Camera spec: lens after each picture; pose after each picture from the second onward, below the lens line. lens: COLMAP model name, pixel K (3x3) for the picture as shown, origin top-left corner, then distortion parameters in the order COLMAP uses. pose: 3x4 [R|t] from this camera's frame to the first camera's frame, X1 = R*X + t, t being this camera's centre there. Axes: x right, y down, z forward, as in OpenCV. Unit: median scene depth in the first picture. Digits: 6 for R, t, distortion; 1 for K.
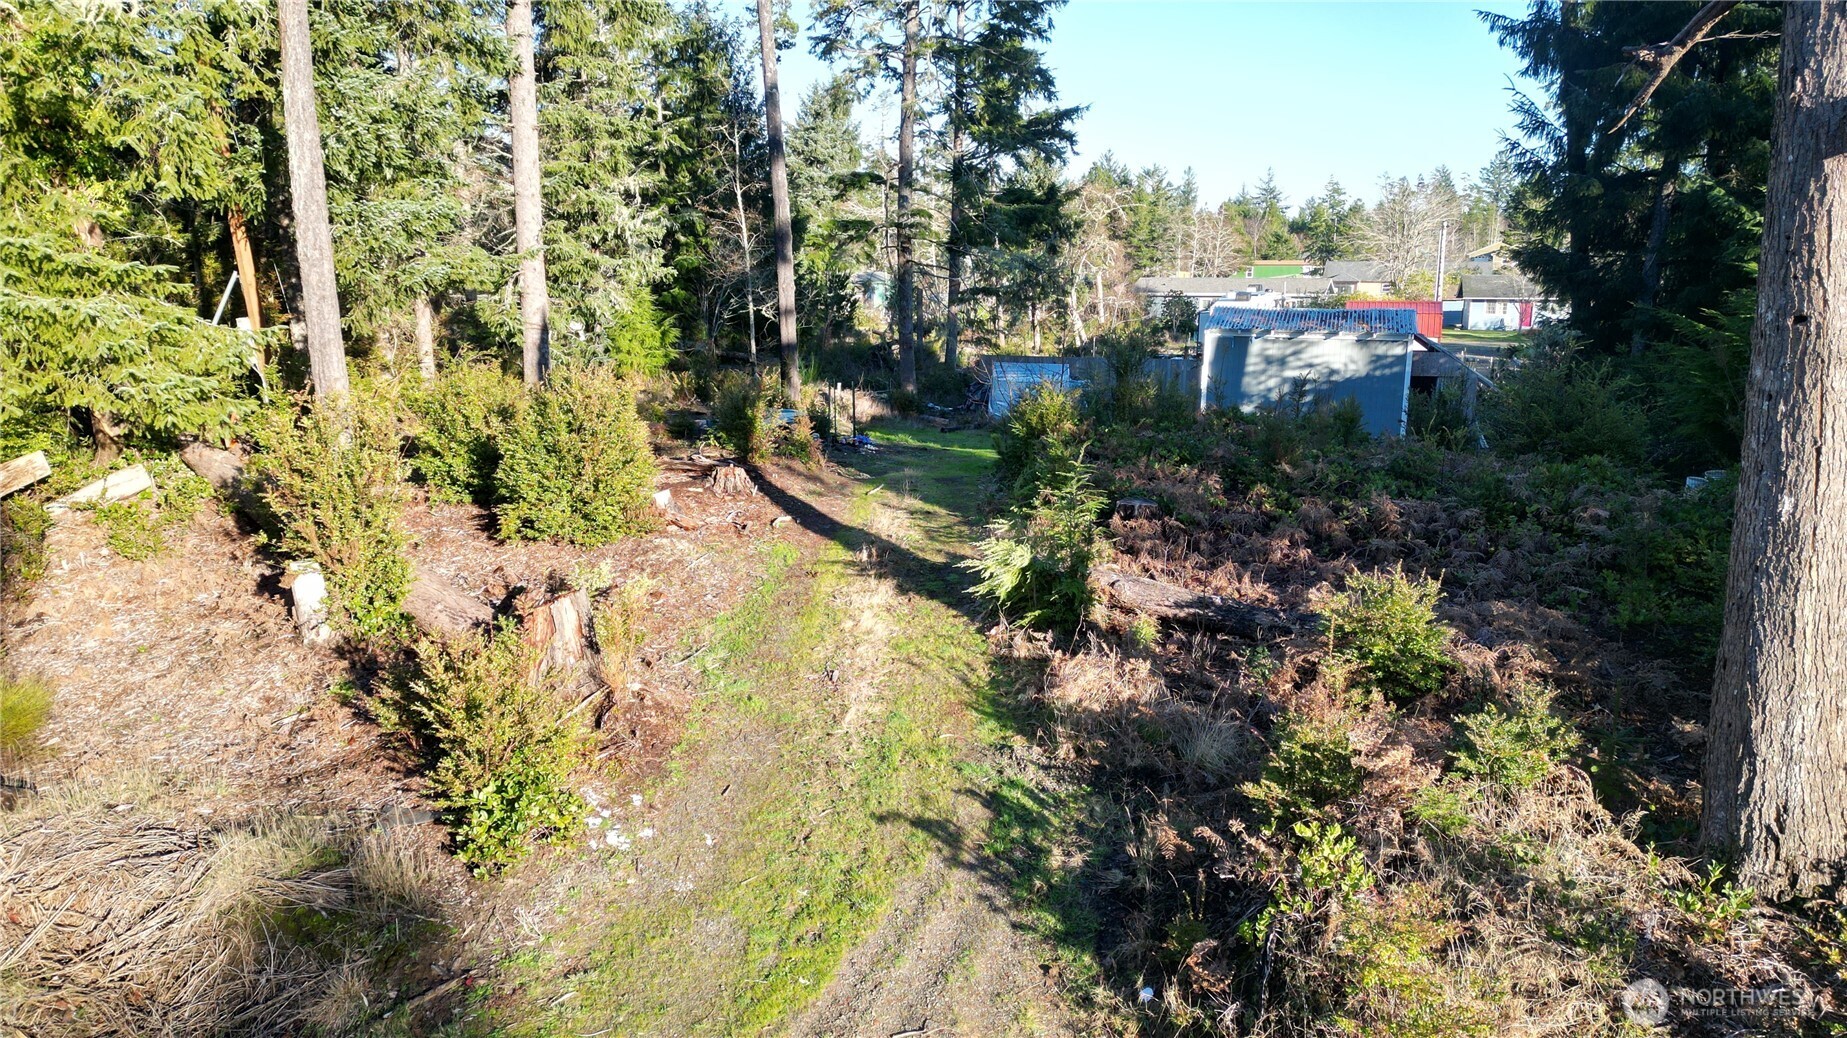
lens RADIAL K [[1283.8, 0, 923.5], [0, 1283.8, 519.0], [0, 0, 1]] dist [0.086870, -0.087933]
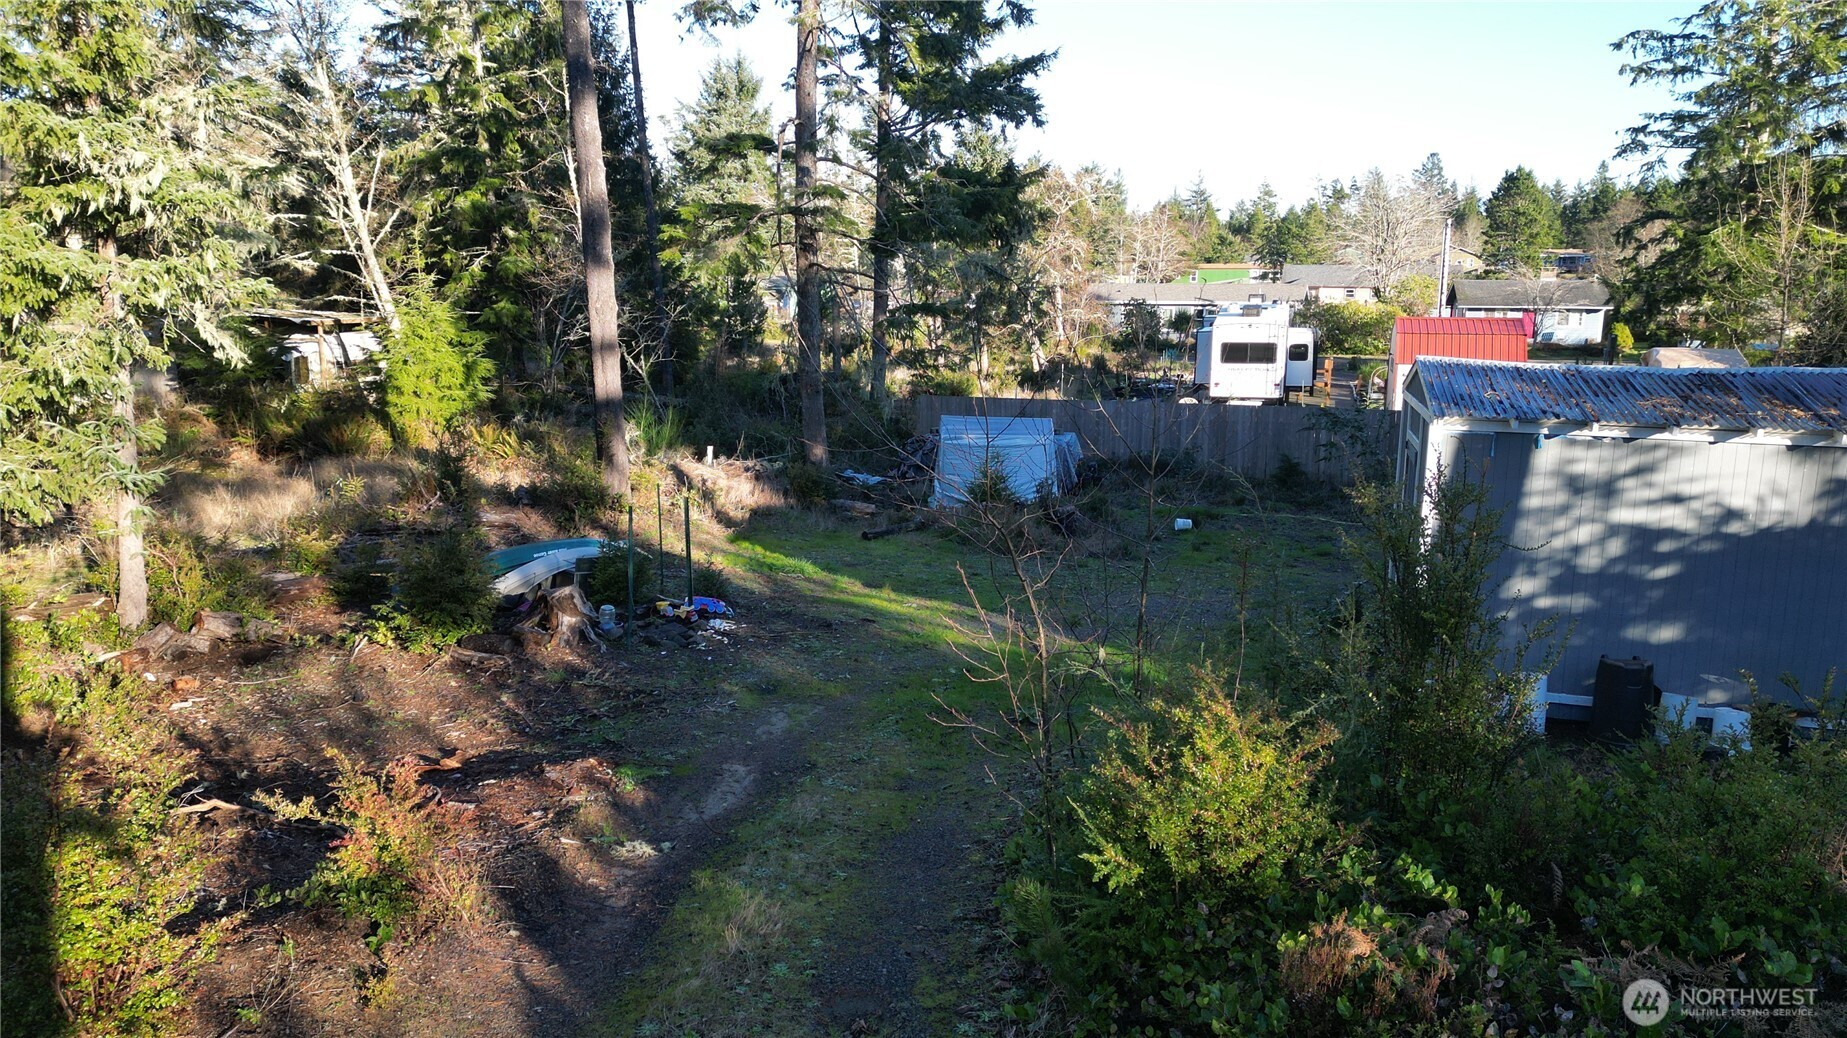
lens RADIAL K [[1283.8, 0, 923.5], [0, 1283.8, 519.0], [0, 0, 1]] dist [0.086870, -0.087933]
pose [[0.998449, -0.010534, 0.054674, 0.013050], [0.010641, 0.999942, -0.001675, -0.105423], [-0.054653, 0.002254, 0.998503, 0.521142]]
